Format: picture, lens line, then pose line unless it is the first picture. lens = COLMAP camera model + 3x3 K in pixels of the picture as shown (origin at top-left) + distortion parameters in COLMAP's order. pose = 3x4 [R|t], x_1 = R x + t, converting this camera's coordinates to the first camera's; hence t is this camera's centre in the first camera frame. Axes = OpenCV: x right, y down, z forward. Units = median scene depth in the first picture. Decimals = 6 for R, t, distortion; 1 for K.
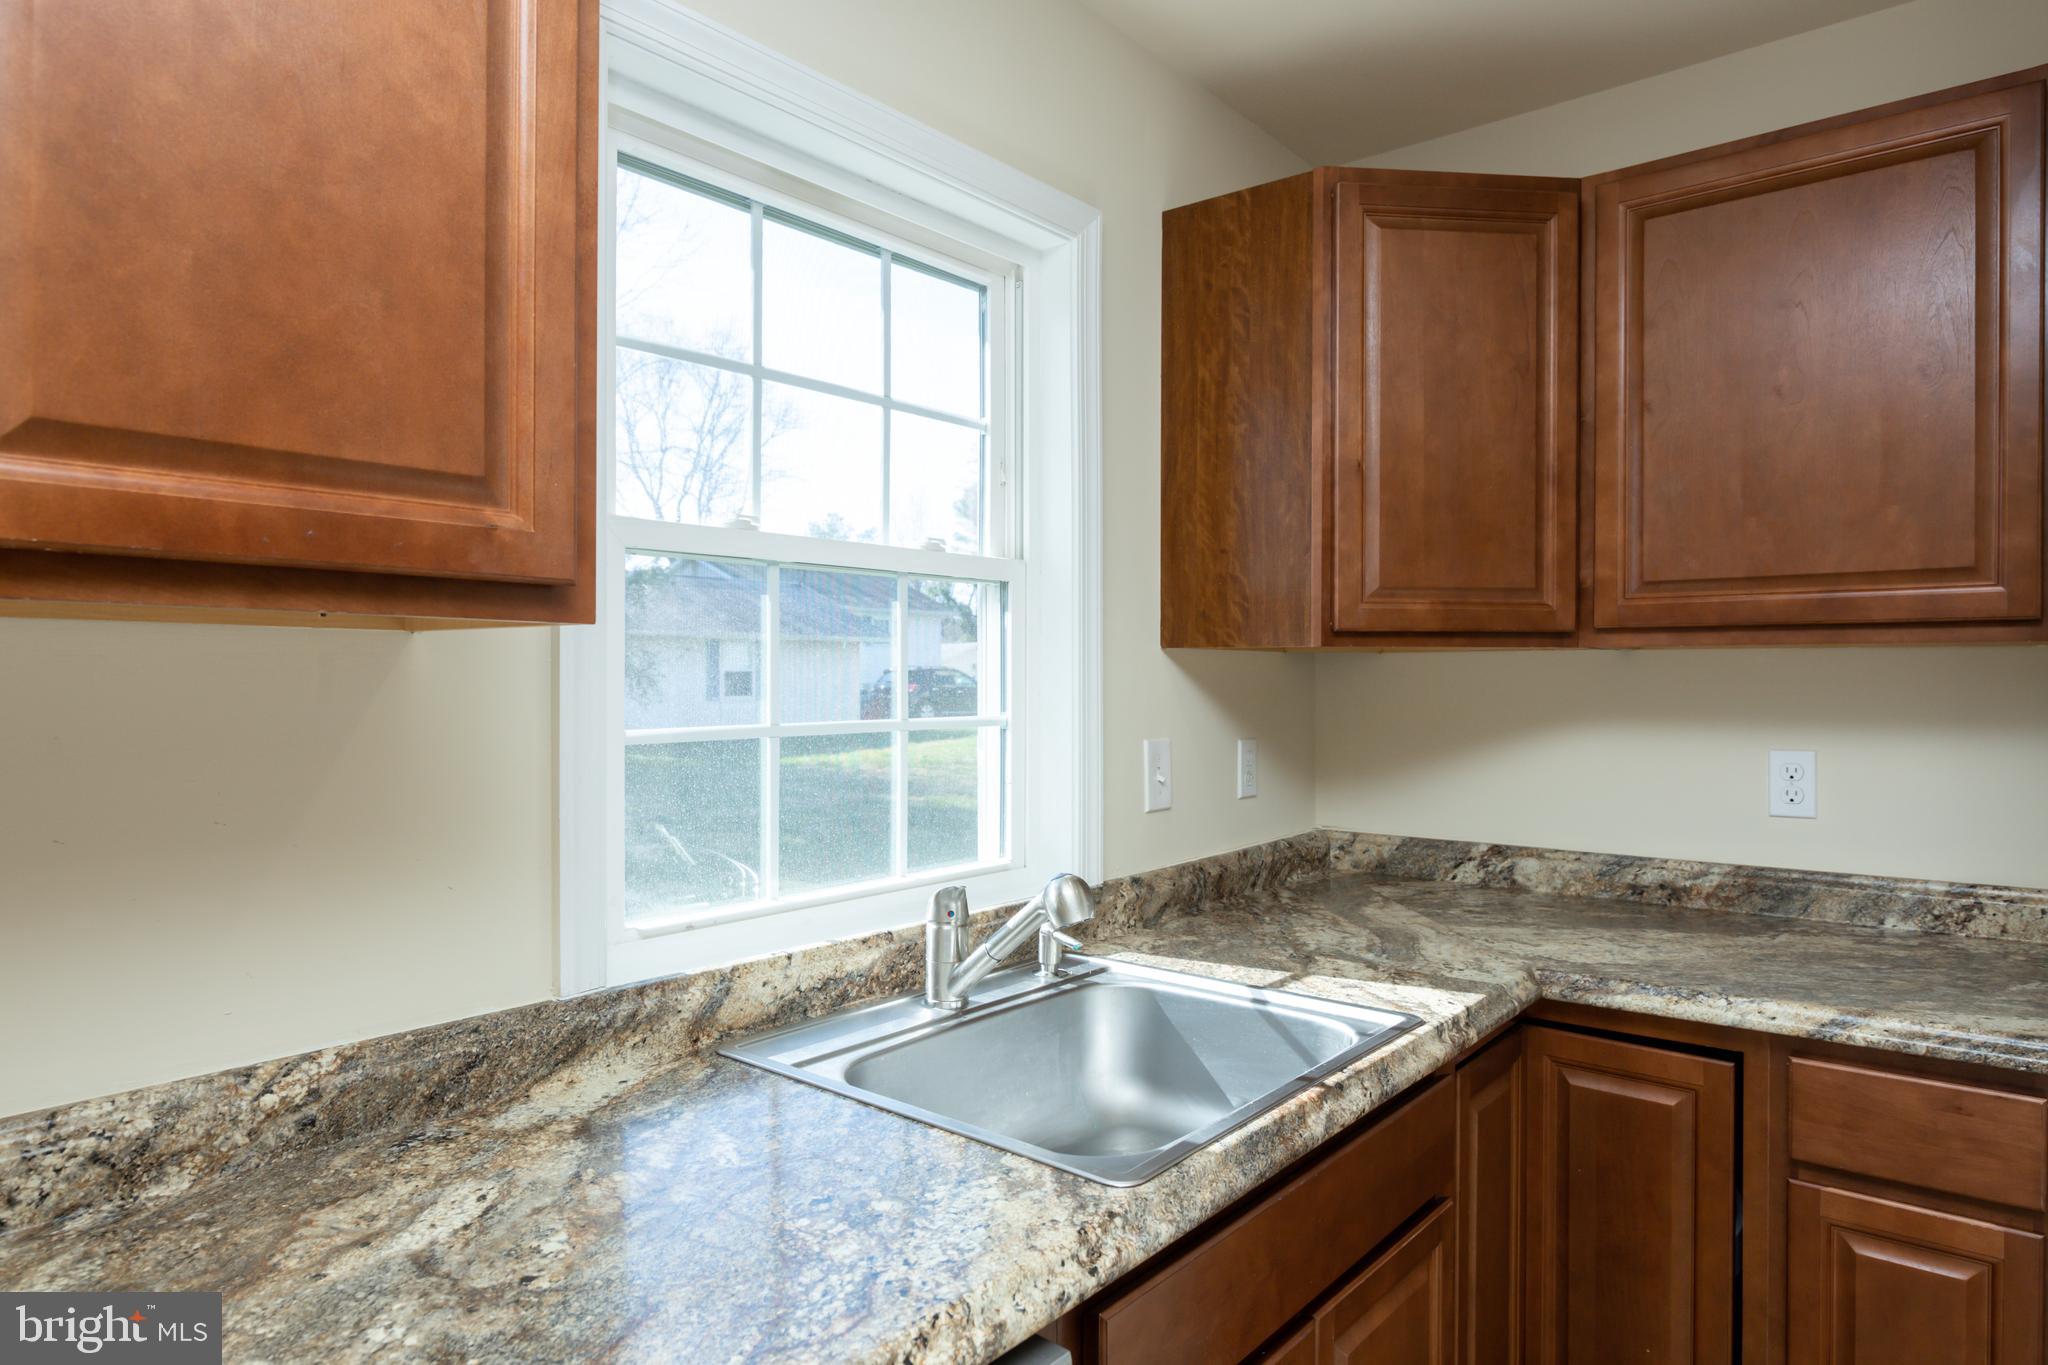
lens RADIAL K [[1234.7, 0, 1011.6], [0, 1234.7, 686.8], [0, 0, 1]] dist [-0.005995, -0.000173]
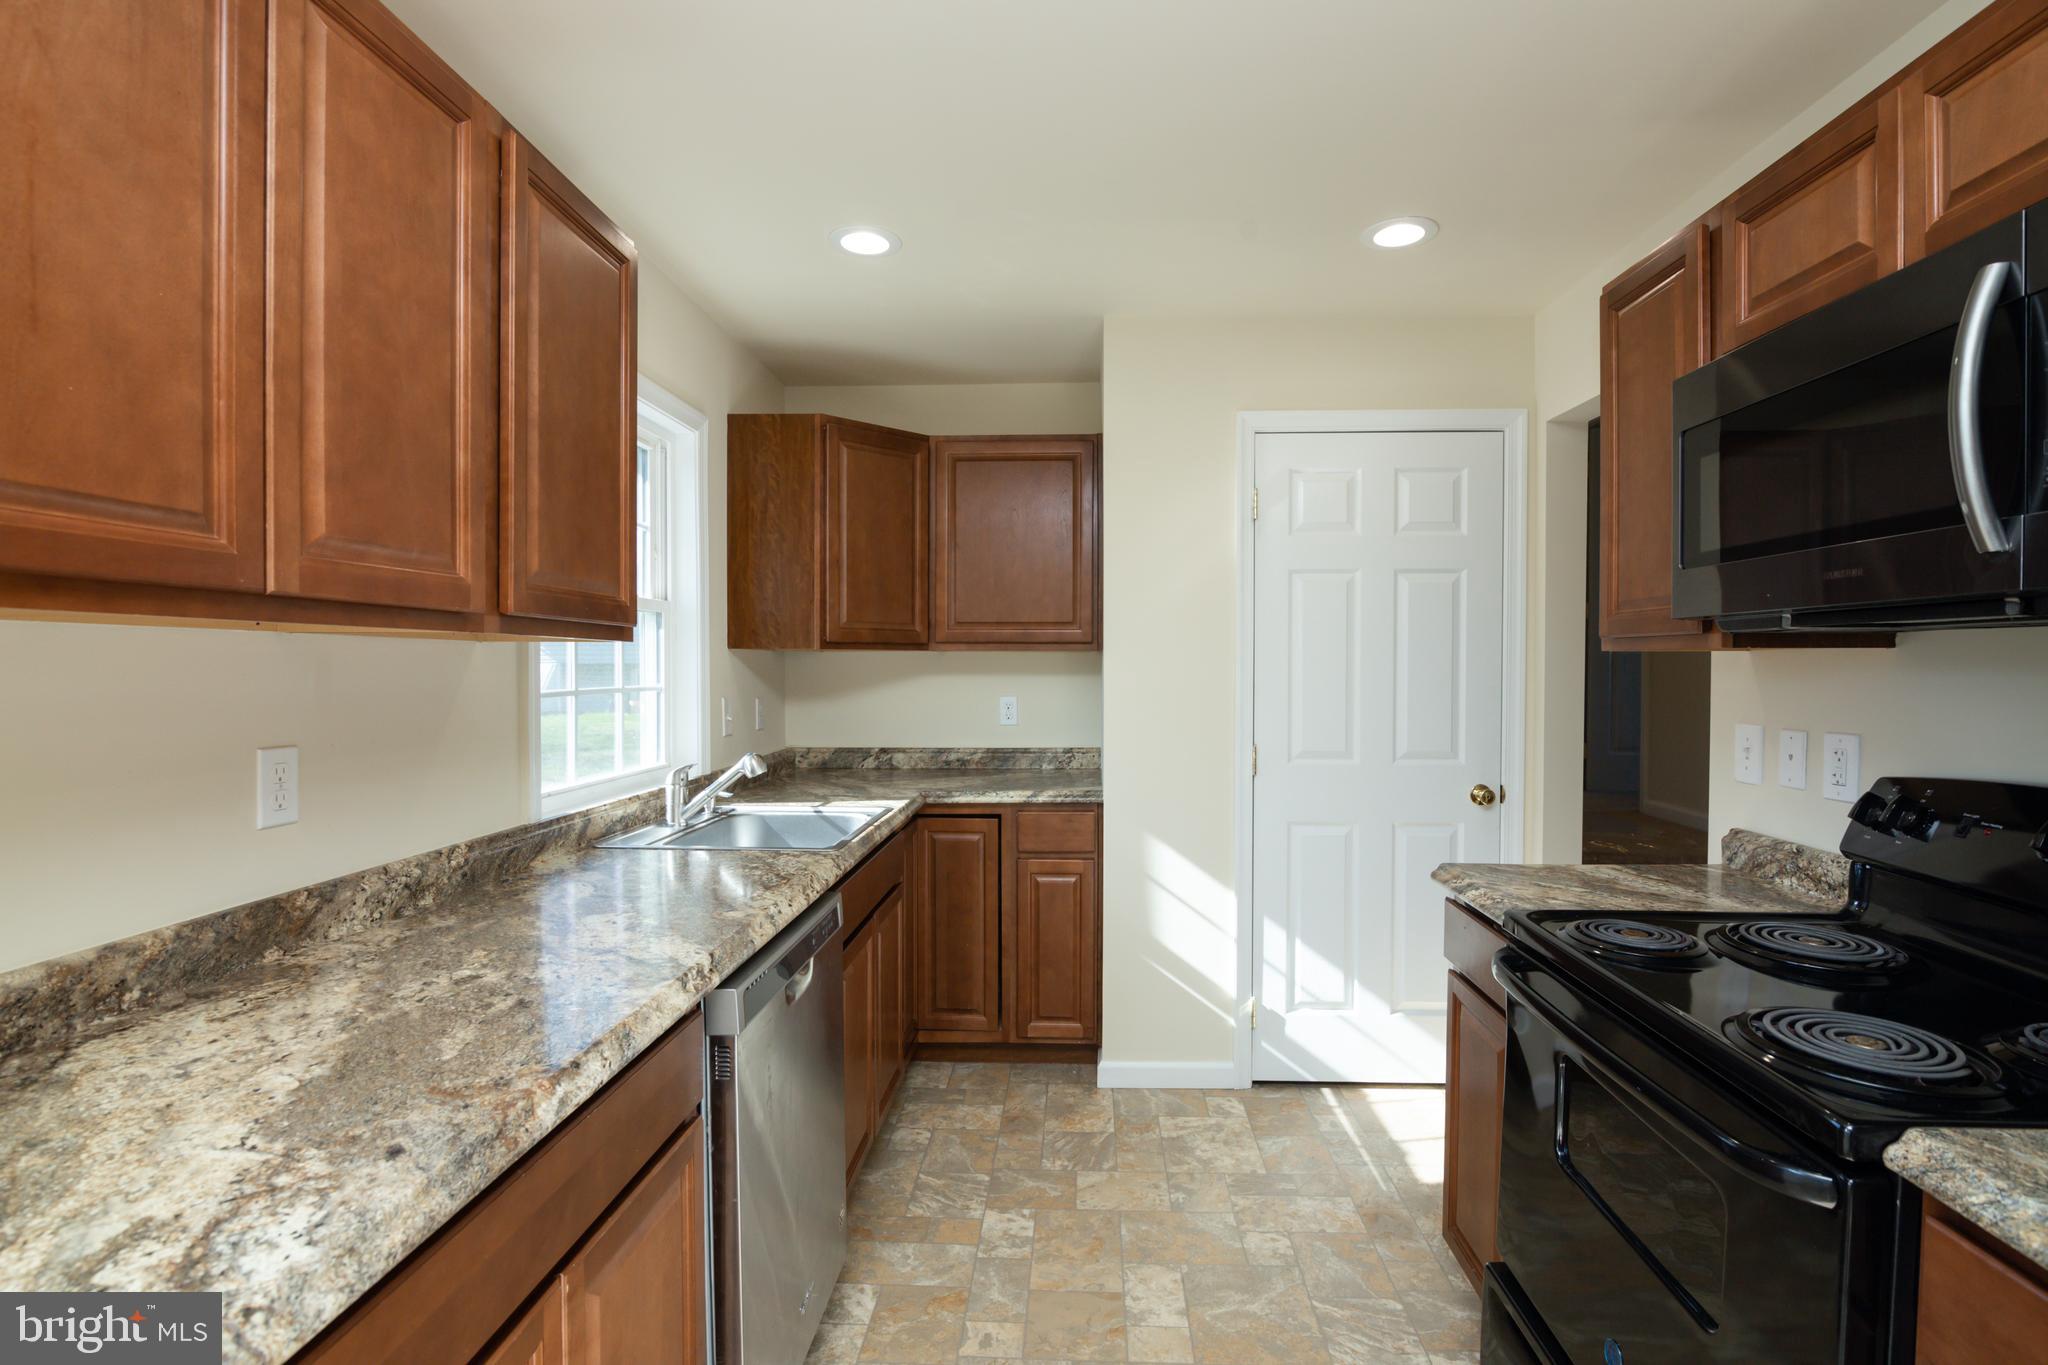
lens RADIAL K [[942.5, 0, 1047.9], [0, 942.5, 685.7], [0, 0, 1]] dist [-0.017560, 0.001032]
pose [[0.795340, -0.013464, 0.606014, -0.408195], [0.004400, 0.999855, 0.016439, 0.003916], [-0.606147, -0.010408, 0.795284, -0.484252]]
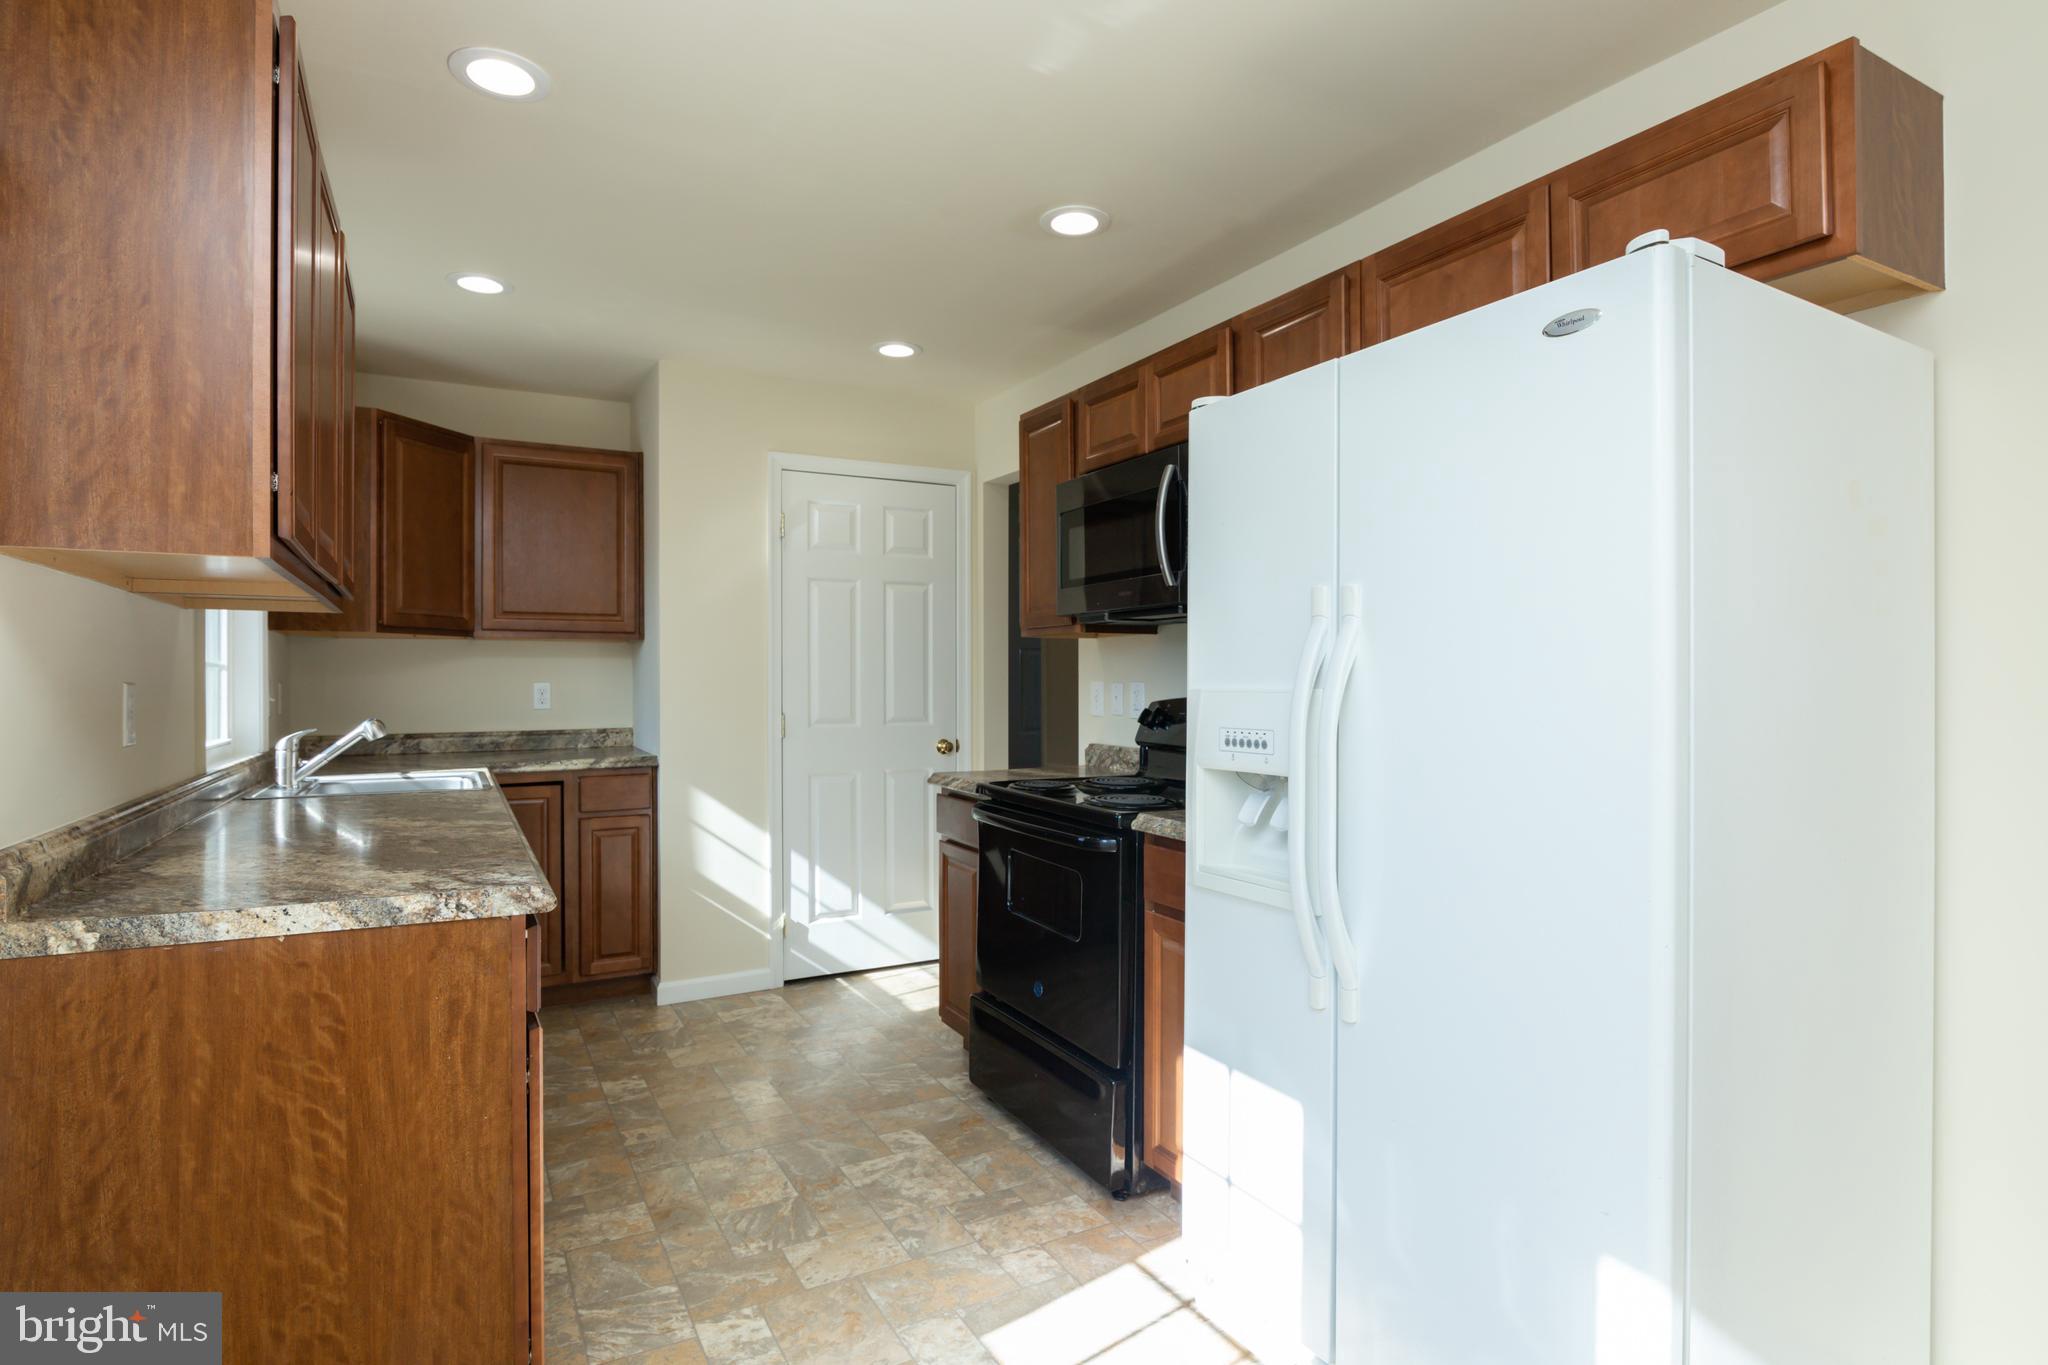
lens RADIAL K [[1028.1, 0, 990.8], [0, 1028.1, 687.0], [0, 0, 1]] dist [-0.014042, -0.001584]
pose [[0.390454, -0.008238, 0.920586, -1.000470], [0.007785, 0.999954, 0.005647, 0.062159], [-0.920590, 0.004962, 0.390500, -0.695787]]
